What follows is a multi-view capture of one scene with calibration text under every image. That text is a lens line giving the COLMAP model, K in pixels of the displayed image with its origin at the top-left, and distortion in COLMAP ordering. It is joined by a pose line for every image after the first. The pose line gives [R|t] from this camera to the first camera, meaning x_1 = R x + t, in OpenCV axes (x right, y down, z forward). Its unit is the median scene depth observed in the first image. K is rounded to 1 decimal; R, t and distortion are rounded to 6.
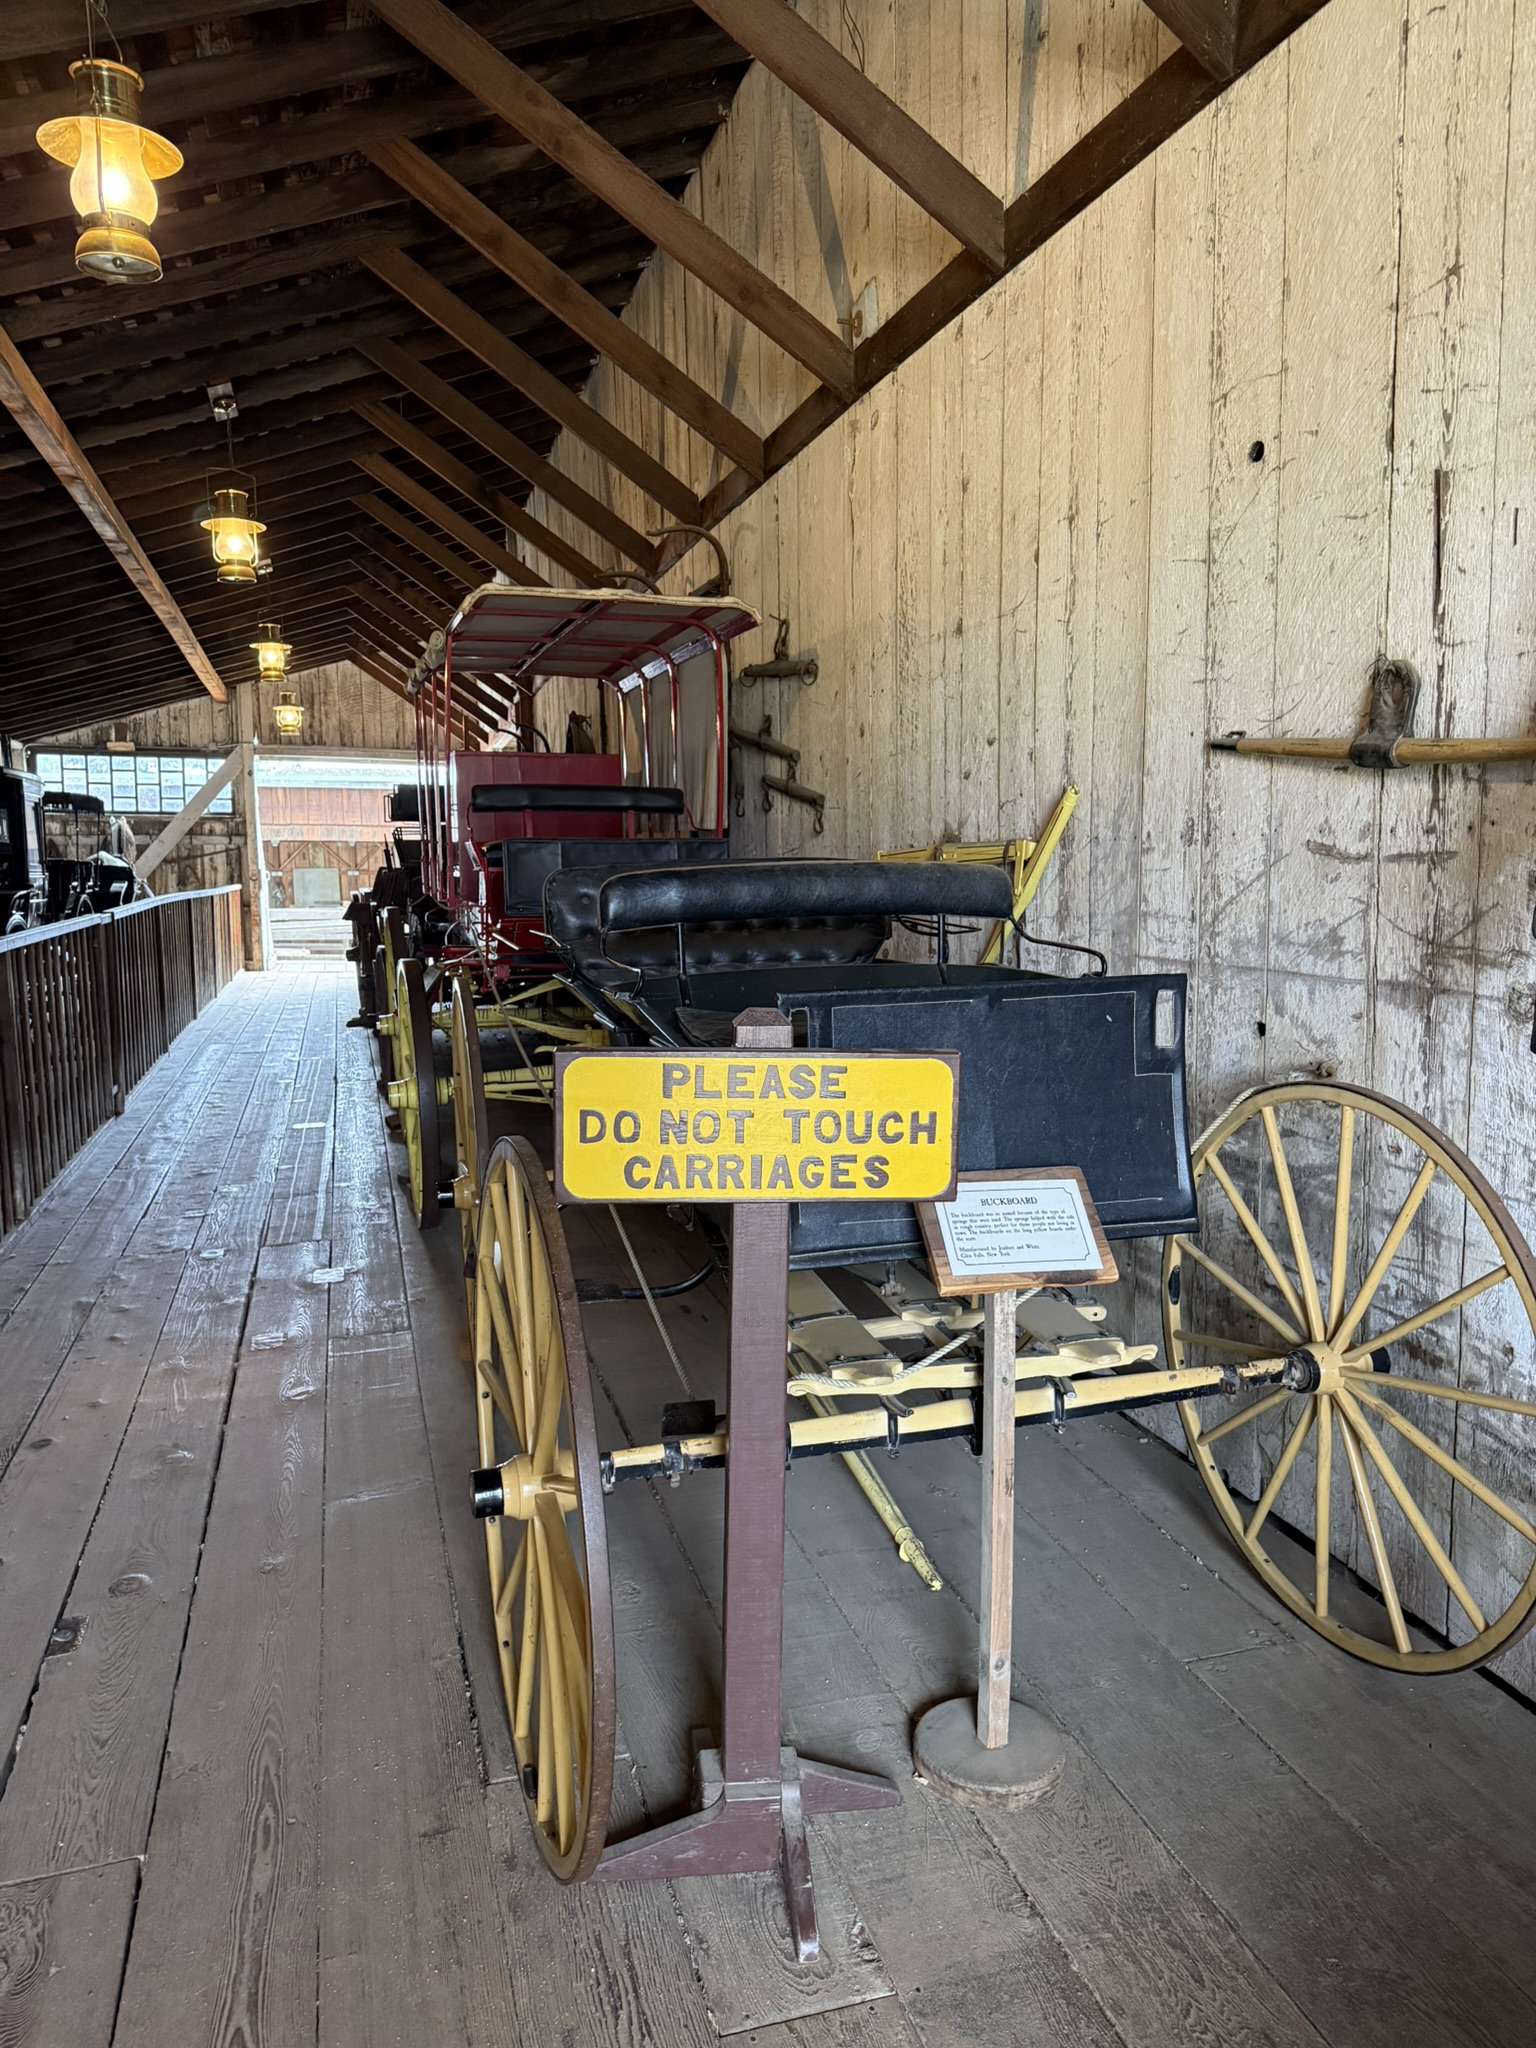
lens RADIAL K [[1449.9, 0, 768.0], [0, 1449.9, 1024.0], [0, 0, 1]] dist [-0.029186, -0.004494]
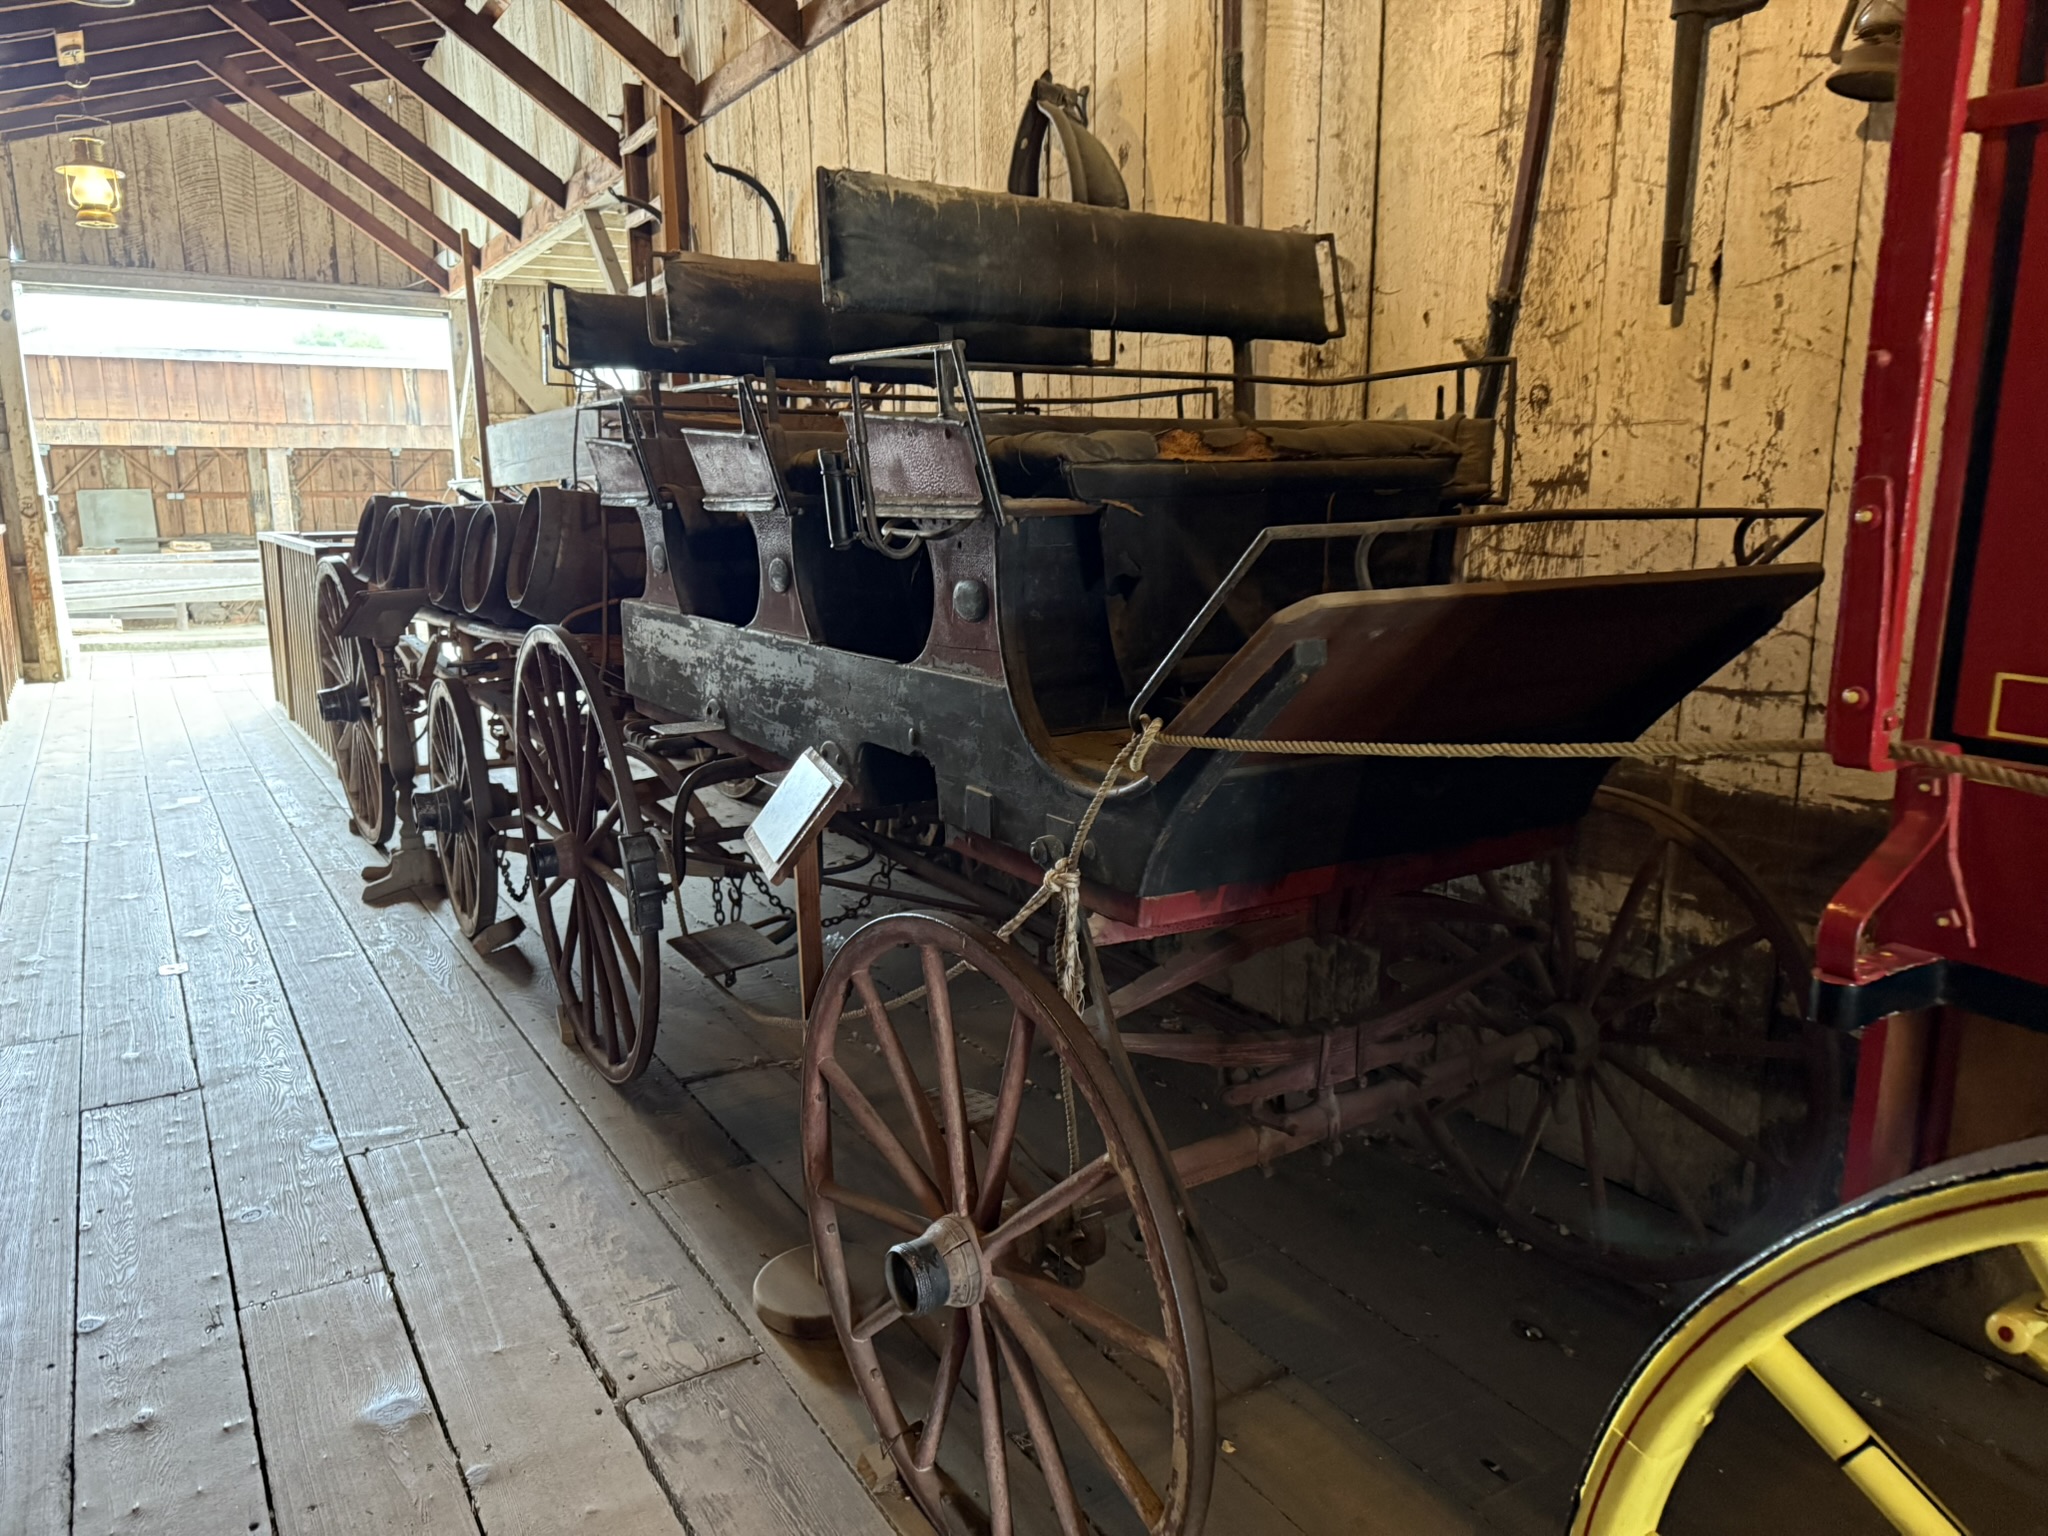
lens RADIAL K [[1449.9, 0, 1024.0], [0, 1449.9, 768.0], [0, 0, 1]] dist [-0.029186, -0.004494]
pose [[0.960830, -0.051222, 0.272365, -0.144794], [0.027310, 0.995488, 0.090872, -0.042725], [-0.275790, -0.079874, 0.957893, 0.367674]]
